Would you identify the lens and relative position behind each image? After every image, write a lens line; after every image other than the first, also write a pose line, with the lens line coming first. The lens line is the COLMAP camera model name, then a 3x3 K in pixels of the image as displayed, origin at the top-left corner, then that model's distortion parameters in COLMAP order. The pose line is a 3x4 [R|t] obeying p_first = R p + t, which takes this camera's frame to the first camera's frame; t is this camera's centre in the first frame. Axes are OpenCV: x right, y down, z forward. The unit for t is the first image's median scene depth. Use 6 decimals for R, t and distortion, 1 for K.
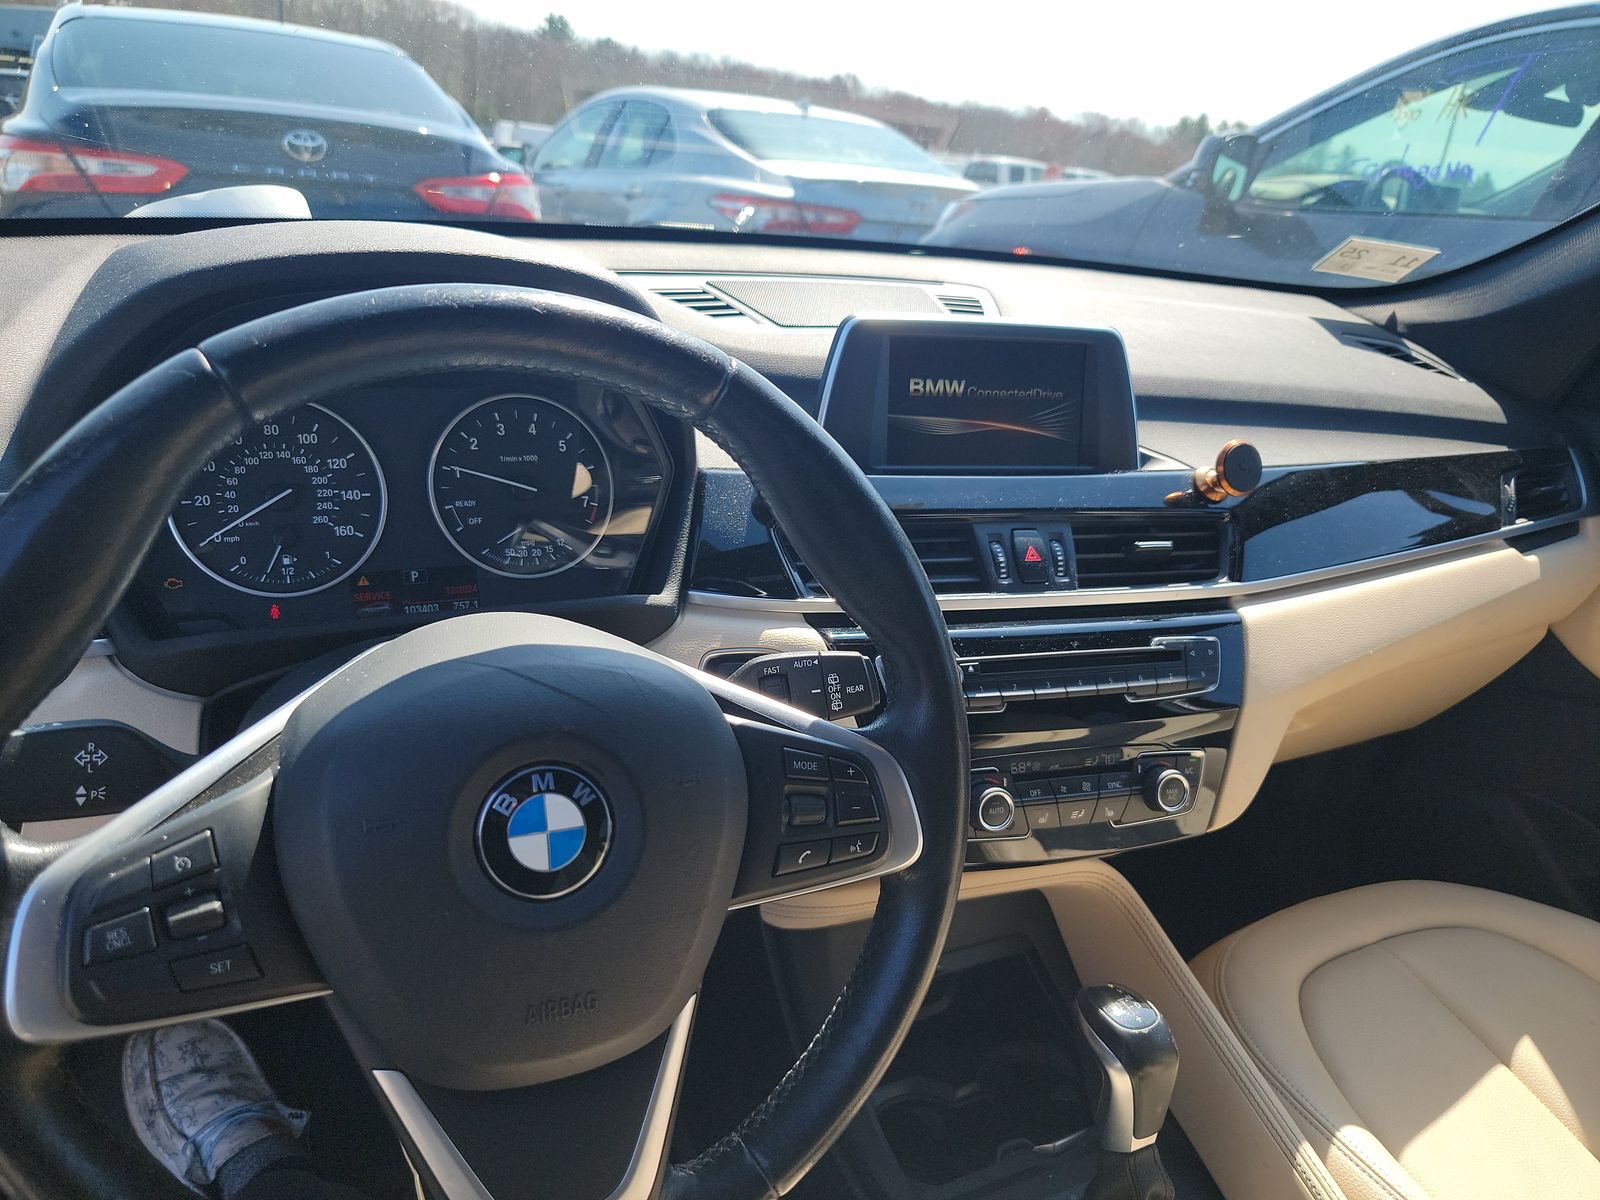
lens RADIAL K [[1141.1, 0, 793.5], [0, 1141.1, 630.9], [0, 0, 1]] dist [0.029641, -0.033485]
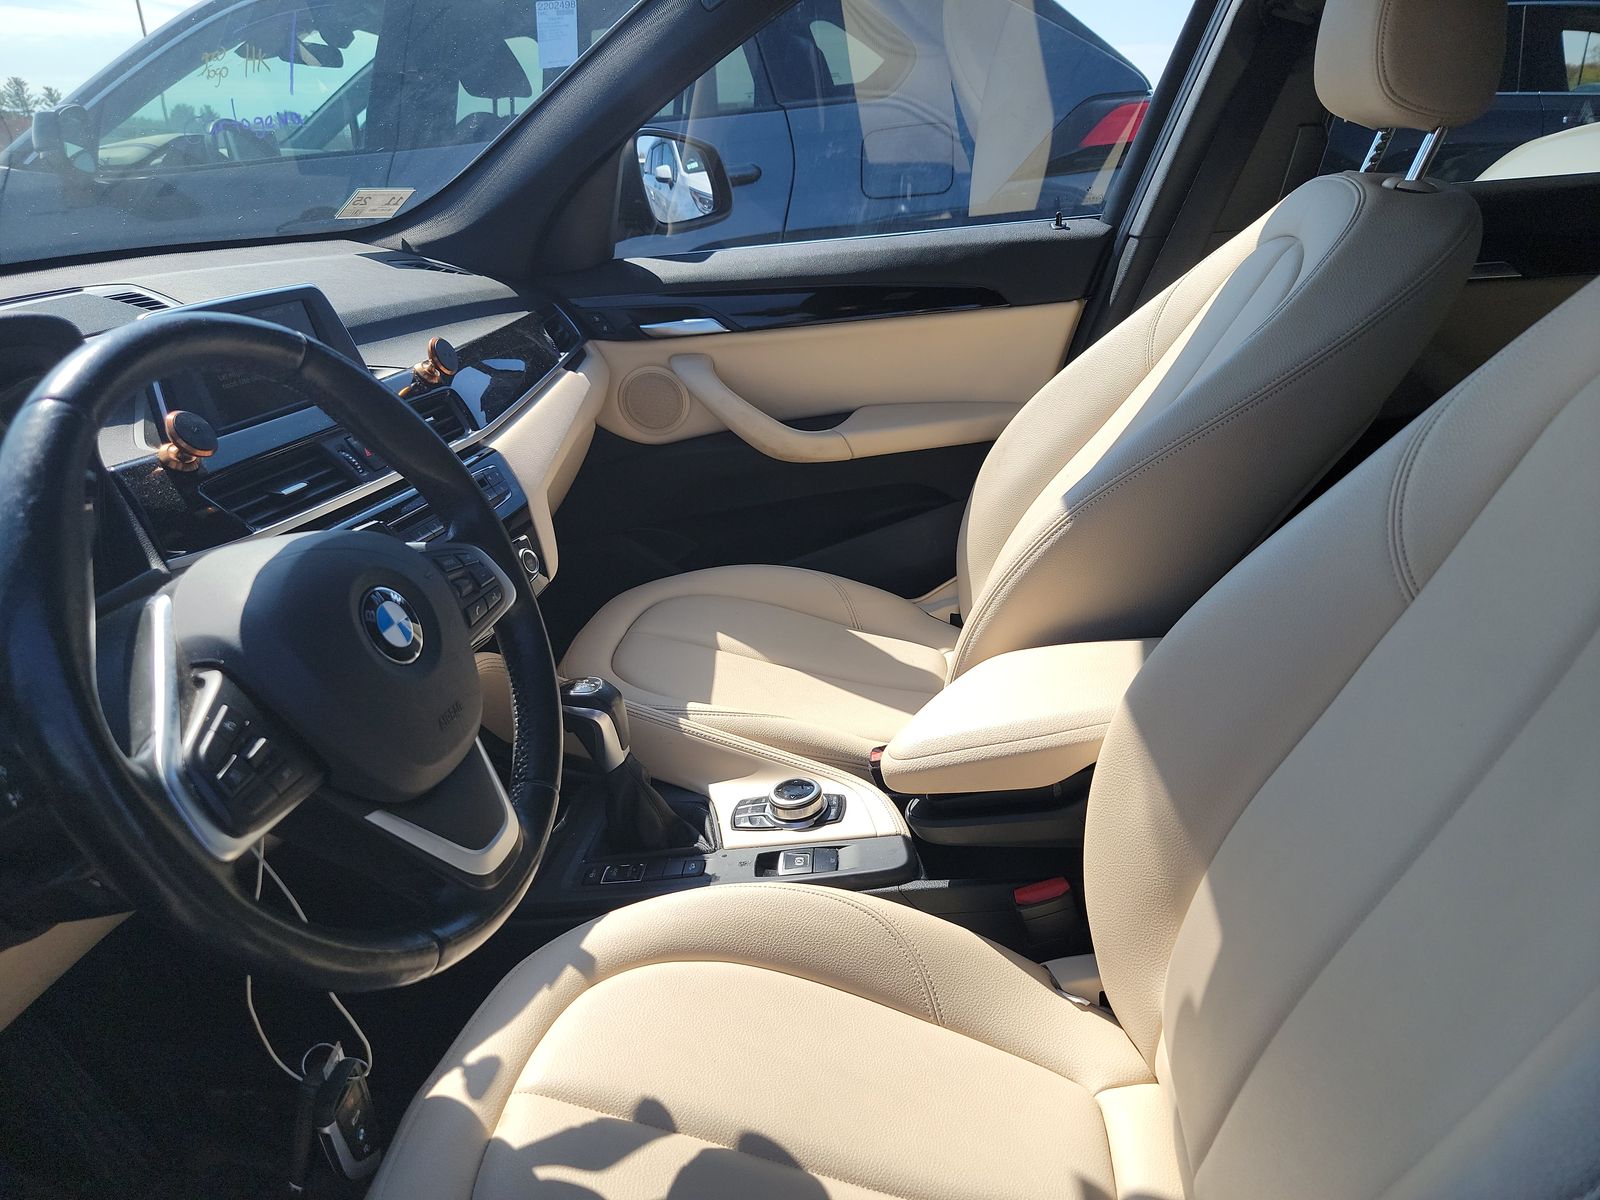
lens RADIAL K [[1141.1, 0, 803.1], [0, 1141.1, 612.6], [0, 0, 1]] dist [0.029641, -0.033485]
pose [[0.570559, -0.420824, 0.705244, -0.677018], [0.397924, 0.892861, 0.210846, 0.031174], [-0.718414, 0.160334, 0.676886, -0.345088]]
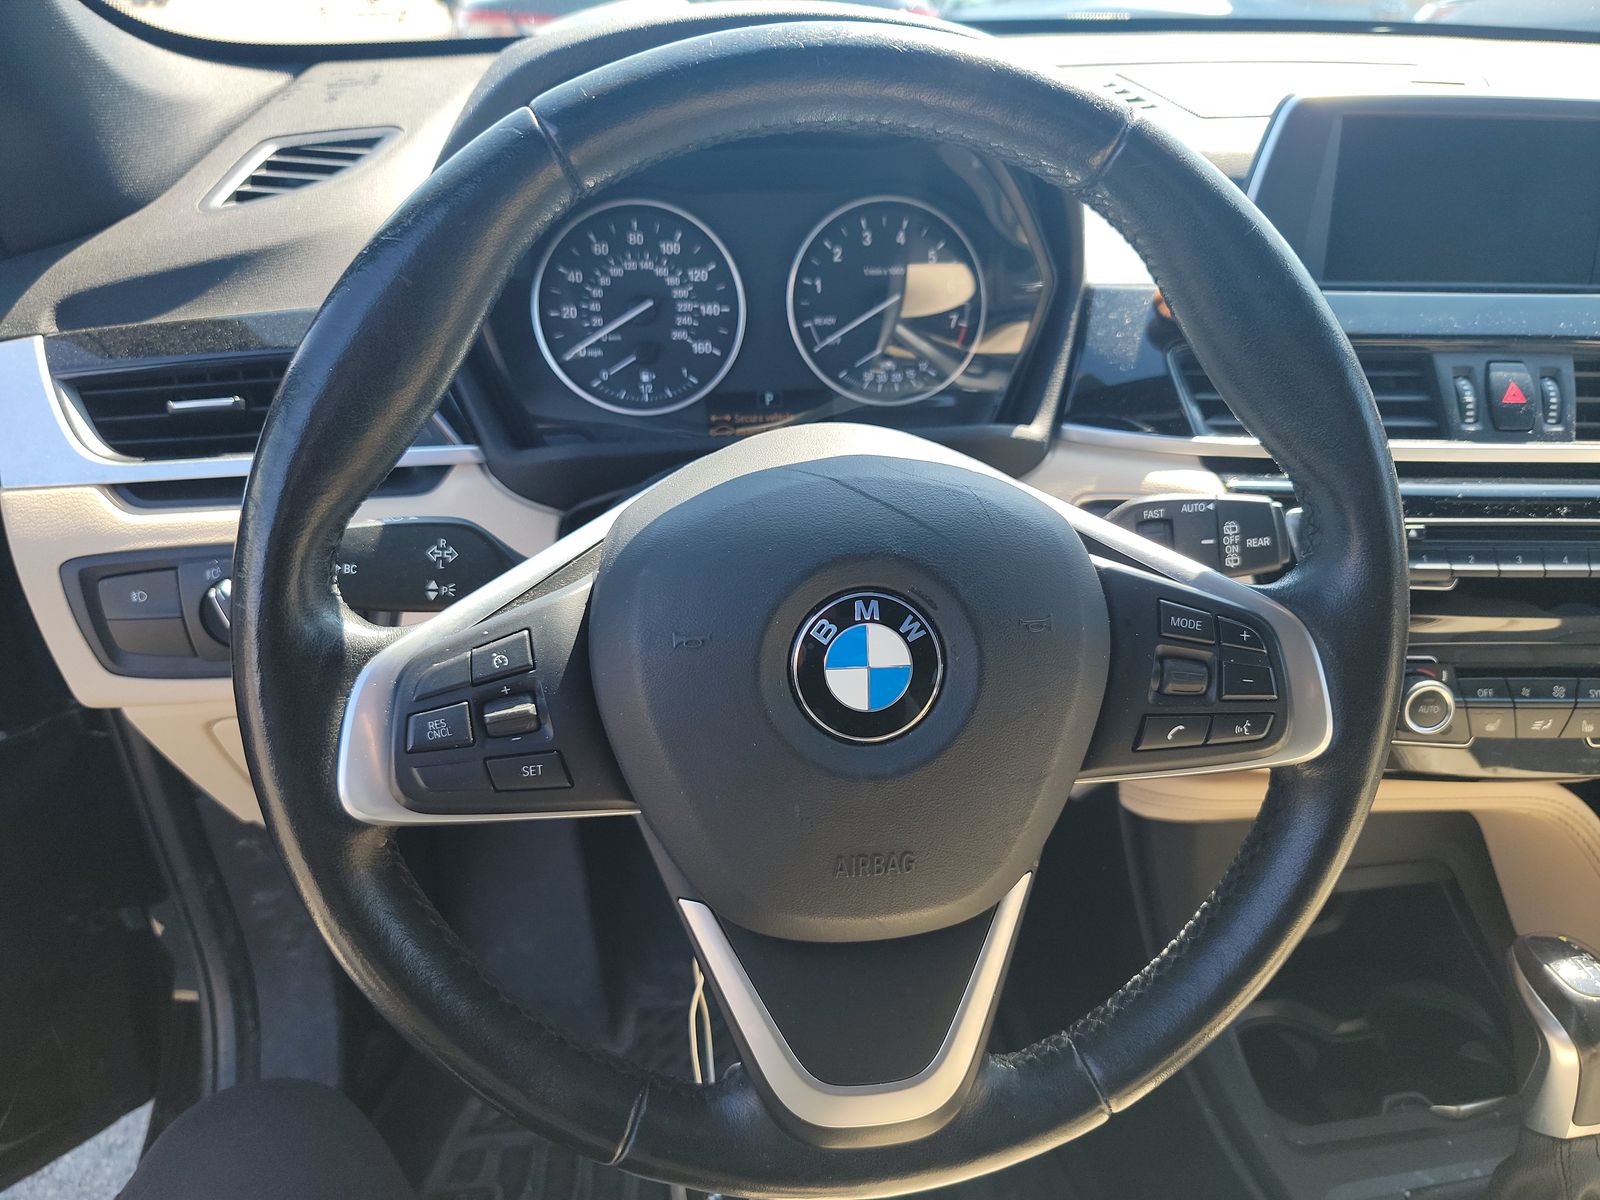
lens RADIAL K [[1141.1, 0, 808.5], [0, 1141.1, 615.6], [0, 0, 1]] dist [0.029641, -0.033485]
pose [[0.948762, 0.081560, -0.305286, 0.002893], [-0.051134, 0.993010, 0.106379, 0.030534], [0.311828, -0.085318, 0.946300, 0.108089]]
